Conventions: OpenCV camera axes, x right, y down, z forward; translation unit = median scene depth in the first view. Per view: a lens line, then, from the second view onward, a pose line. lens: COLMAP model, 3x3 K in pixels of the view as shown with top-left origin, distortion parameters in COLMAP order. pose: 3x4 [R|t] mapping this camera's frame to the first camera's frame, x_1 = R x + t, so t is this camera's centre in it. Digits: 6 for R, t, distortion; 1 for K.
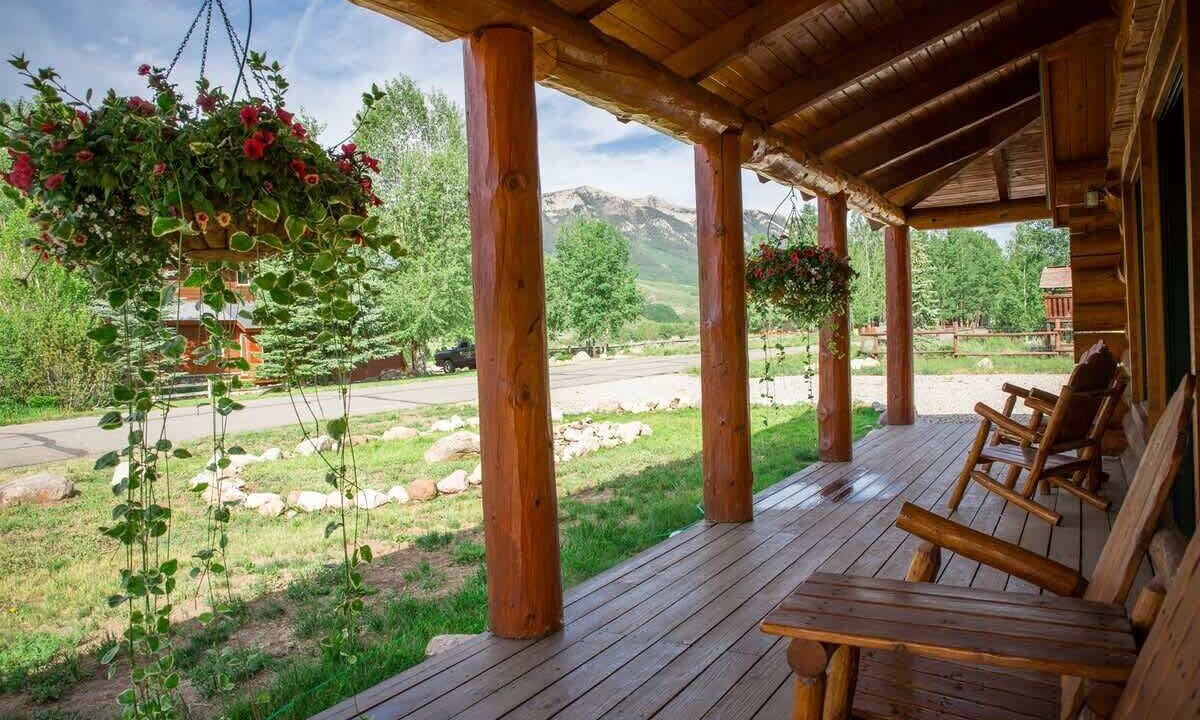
lens RADIAL K [[847.1, 0, 600.5], [0, 847.1, 334.9], [0, 0, 1]] dist [-0.045139, 0.006760]
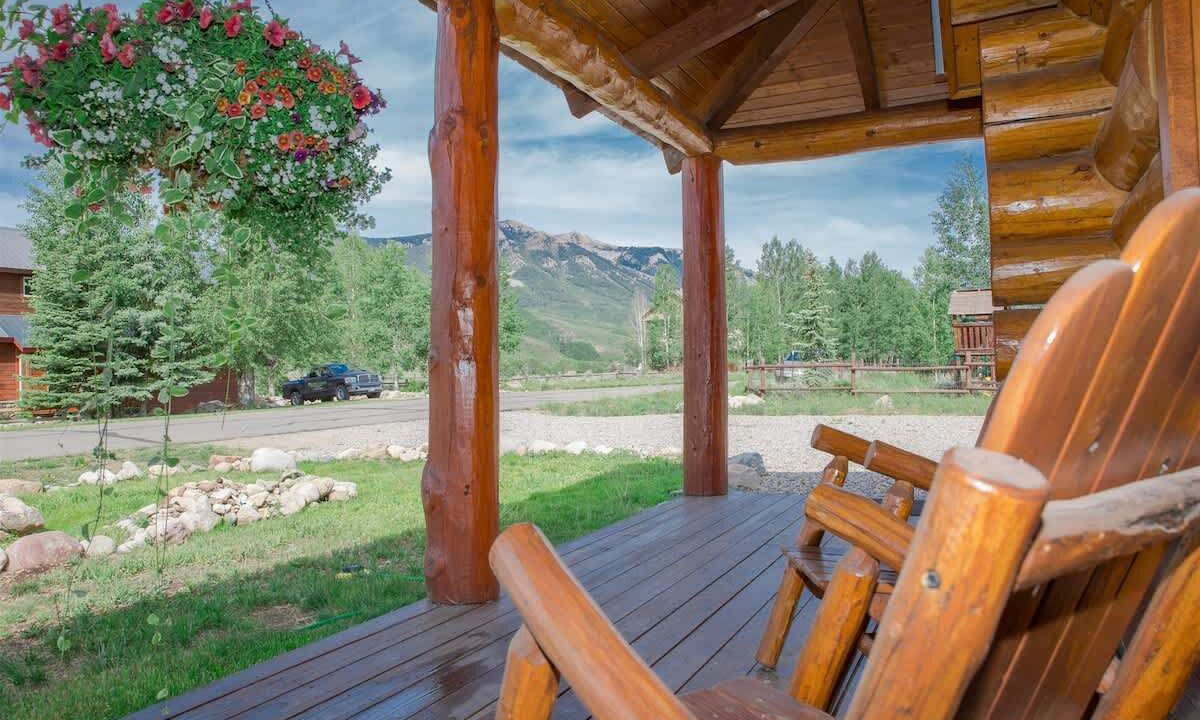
lens RADIAL K [[847.1, 0, 600.5], [0, 847.1, 334.9], [0, 0, 1]] dist [-0.045139, 0.006760]
pose [[0.996234, 0.020874, 0.084157, 0.077662], [-0.017003, 0.998776, -0.046456, 0.008140], [-0.085024, 0.044850, 0.995369, 0.138355]]
